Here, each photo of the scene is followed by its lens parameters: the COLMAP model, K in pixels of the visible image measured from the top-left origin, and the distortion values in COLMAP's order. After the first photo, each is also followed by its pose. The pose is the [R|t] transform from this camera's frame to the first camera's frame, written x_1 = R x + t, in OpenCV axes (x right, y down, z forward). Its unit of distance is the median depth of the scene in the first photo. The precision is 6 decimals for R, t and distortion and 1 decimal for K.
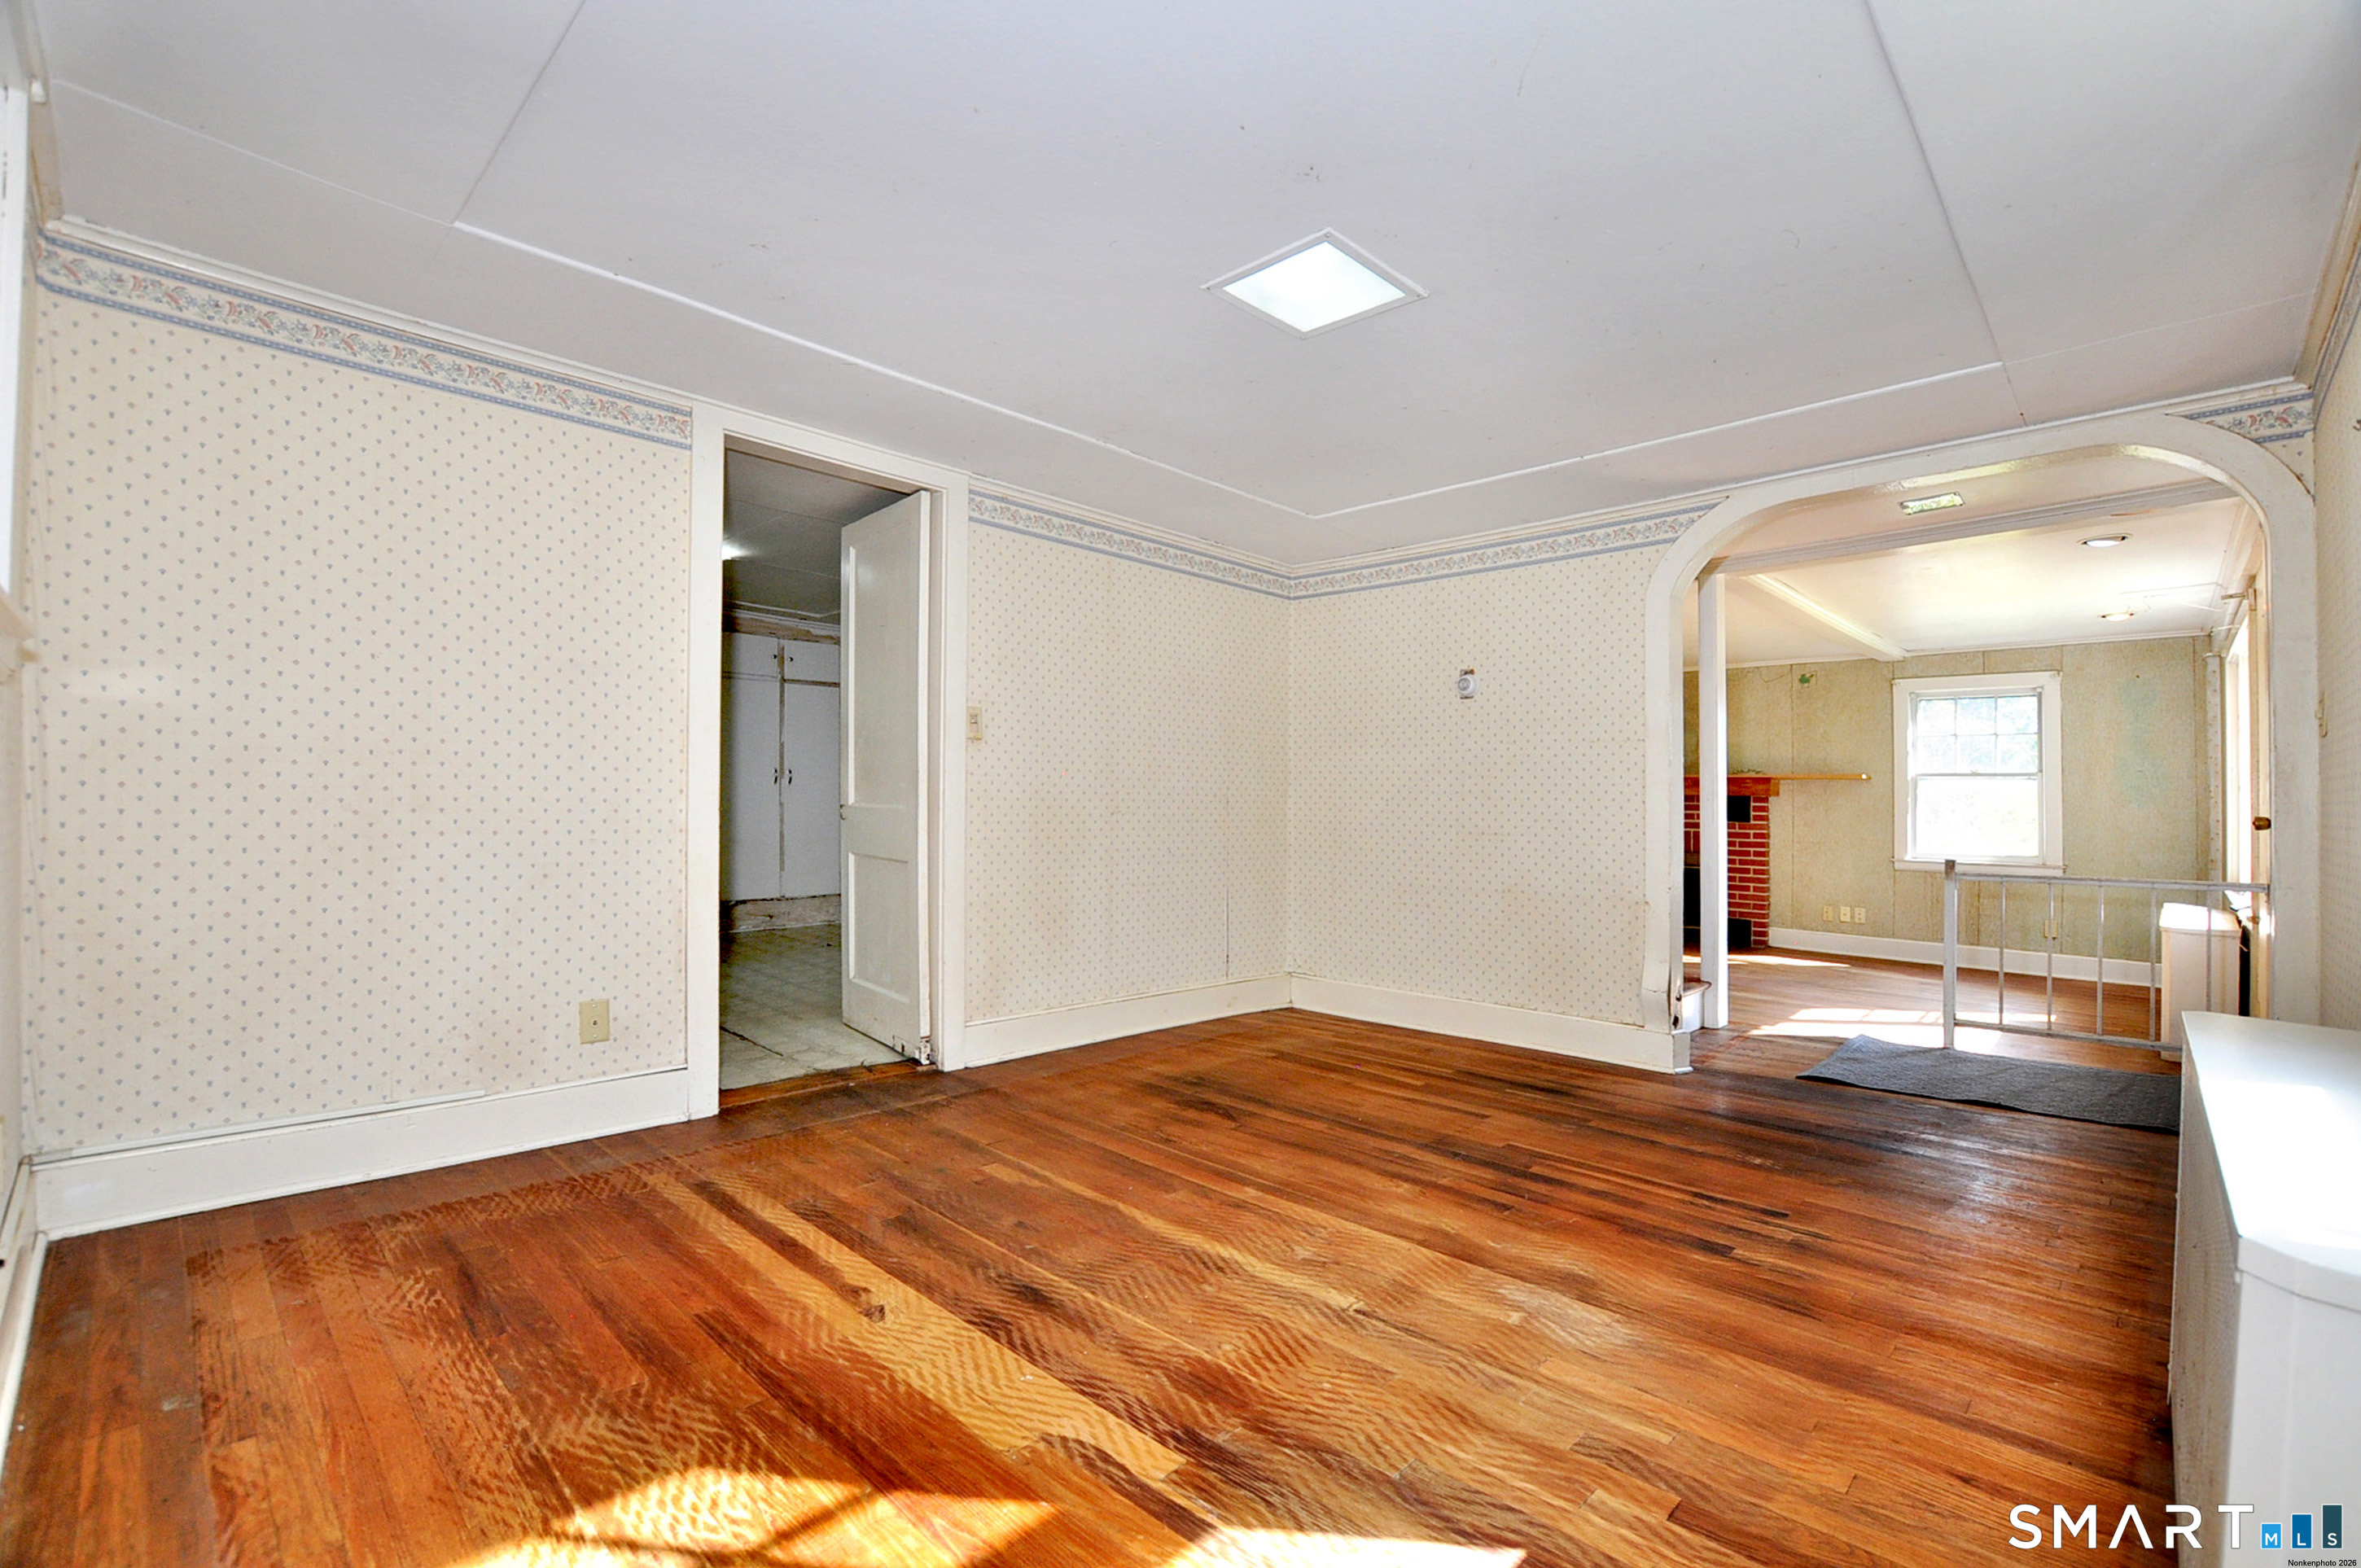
lens RADIAL K [[1045.6, 0, 1196.1], [0, 1045.6, 754.1], [0, 0, 1]] dist [-0.028500, 0.002174]
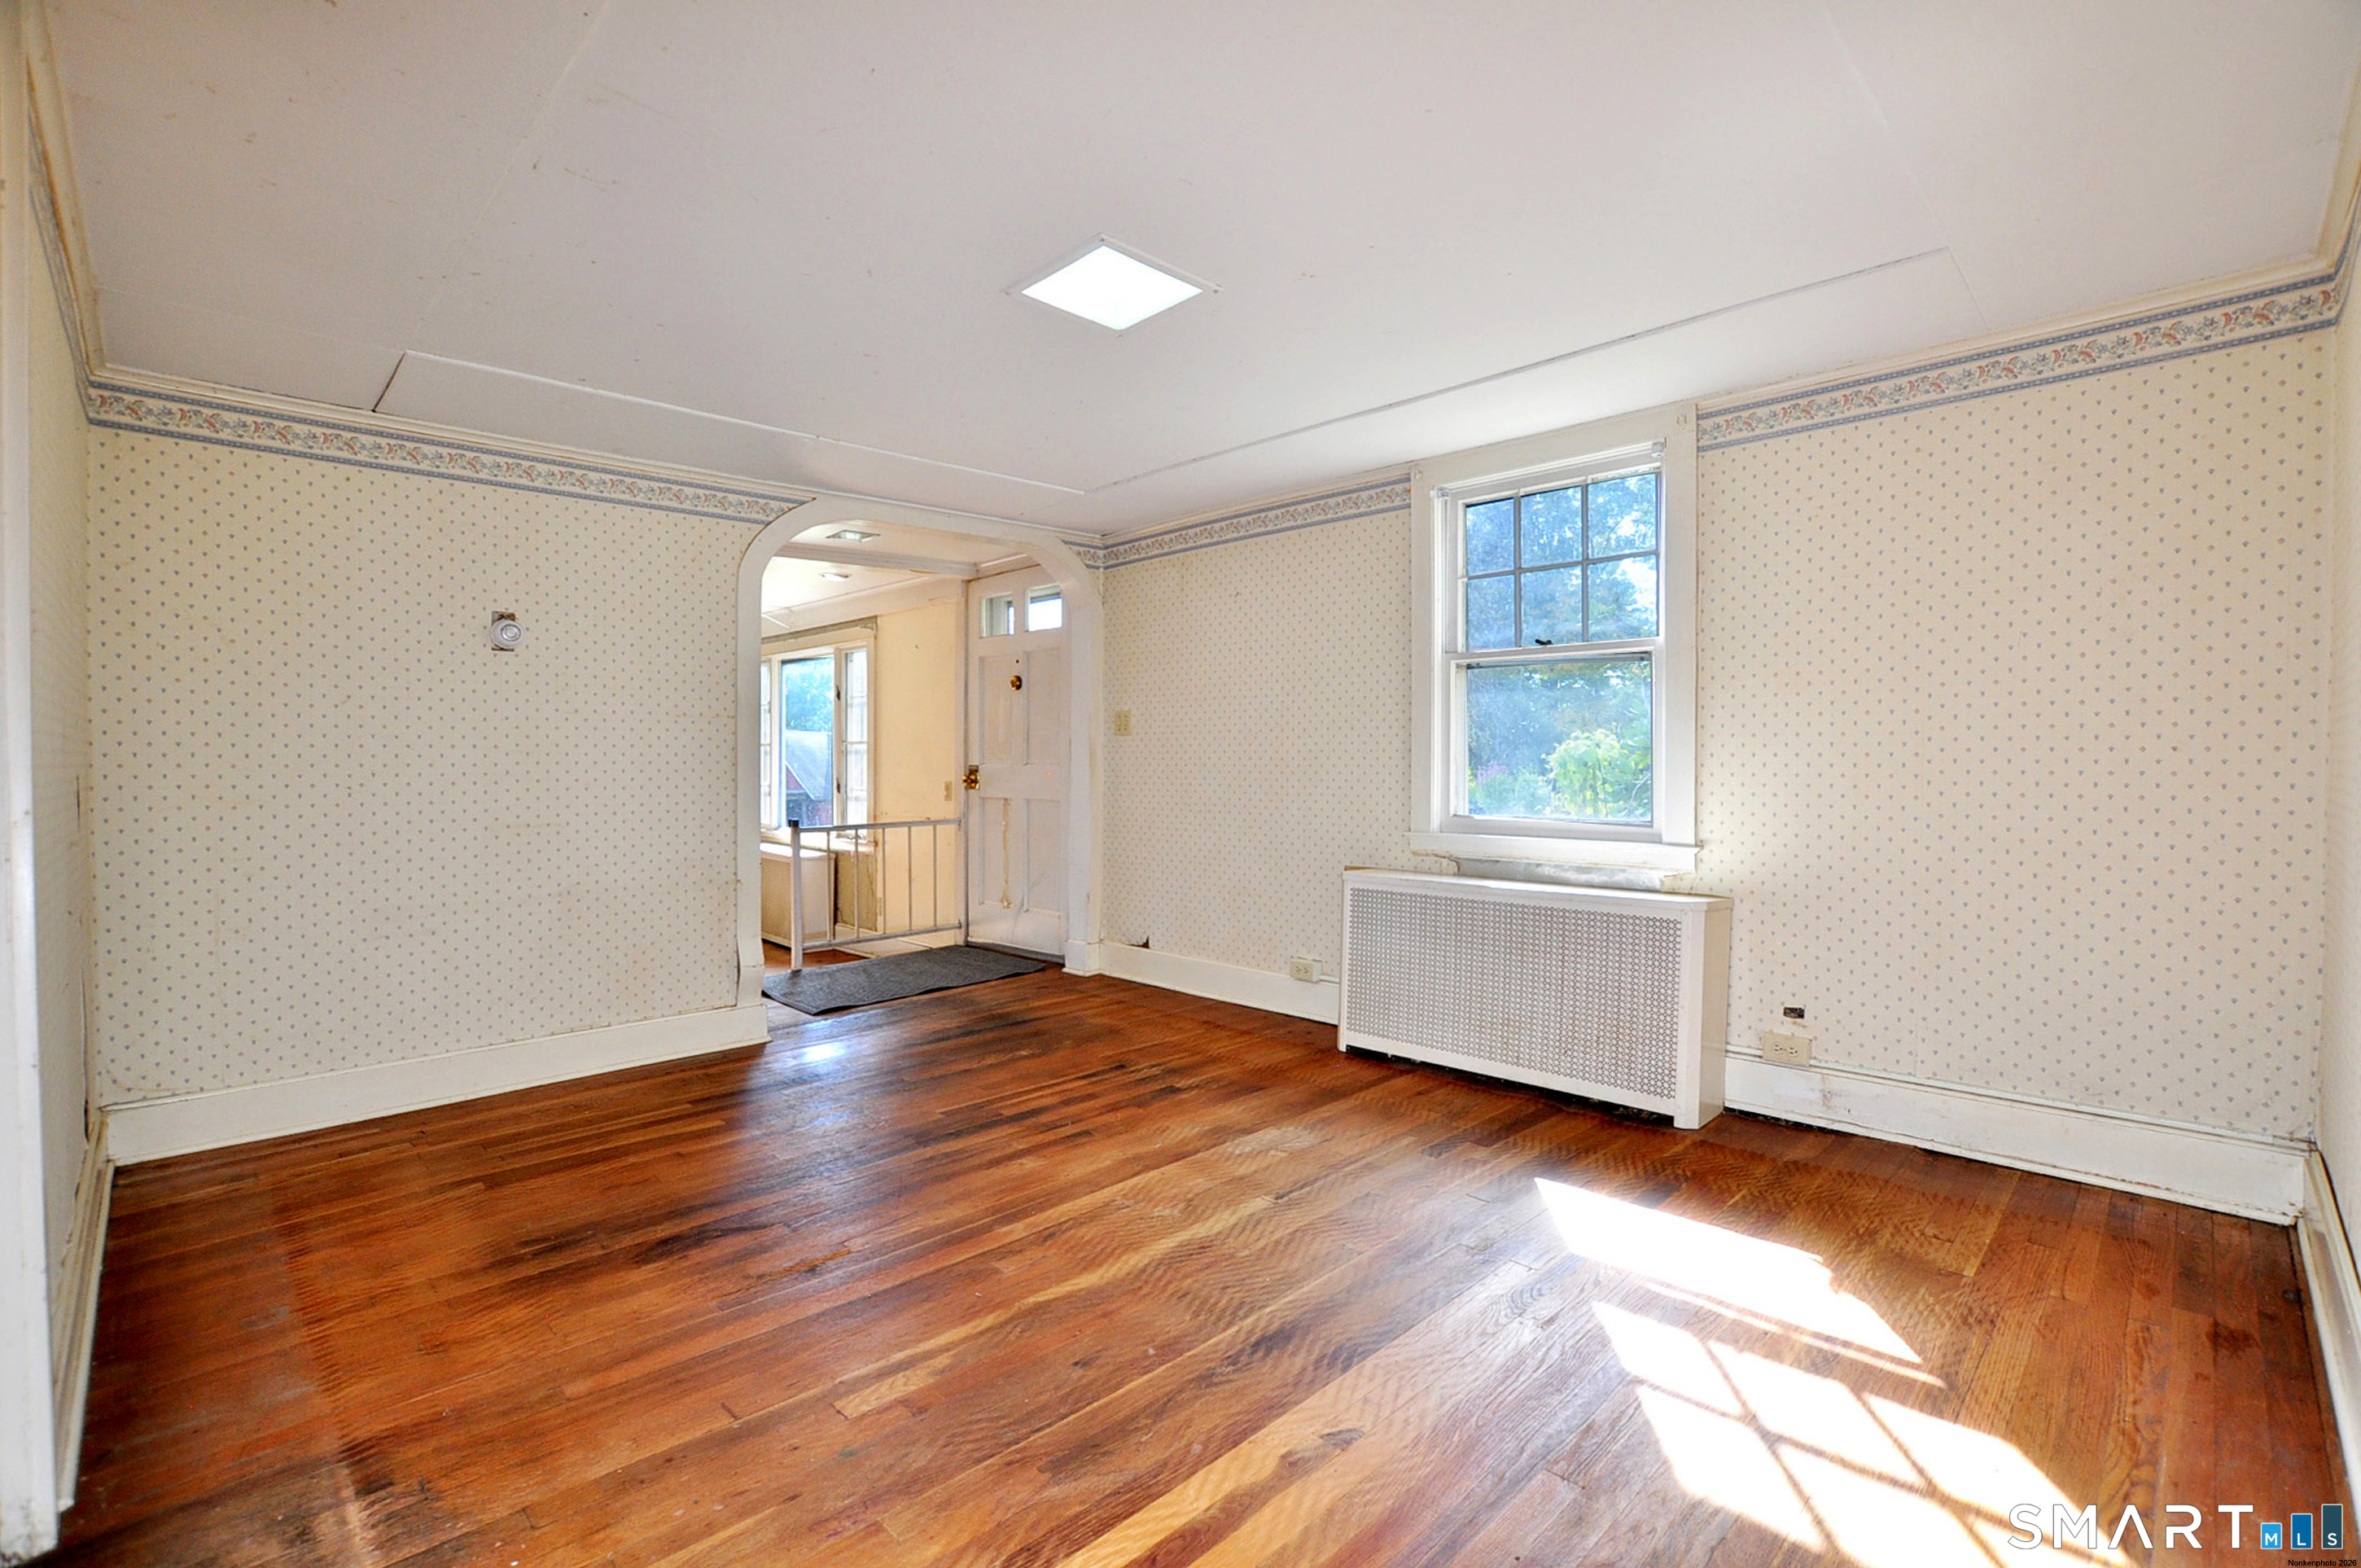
lens RADIAL K [[1045.6, 0, 1187.6], [0, 1045.6, 768.1], [0, 0, 1]] dist [-0.028500, 0.002174]
pose [[0.024066, -0.020919, 0.999491, -0.485689], [-0.043205, 0.998825, 0.021946, -0.006126], [-0.998776, -0.043711, 0.023134, 0.481445]]
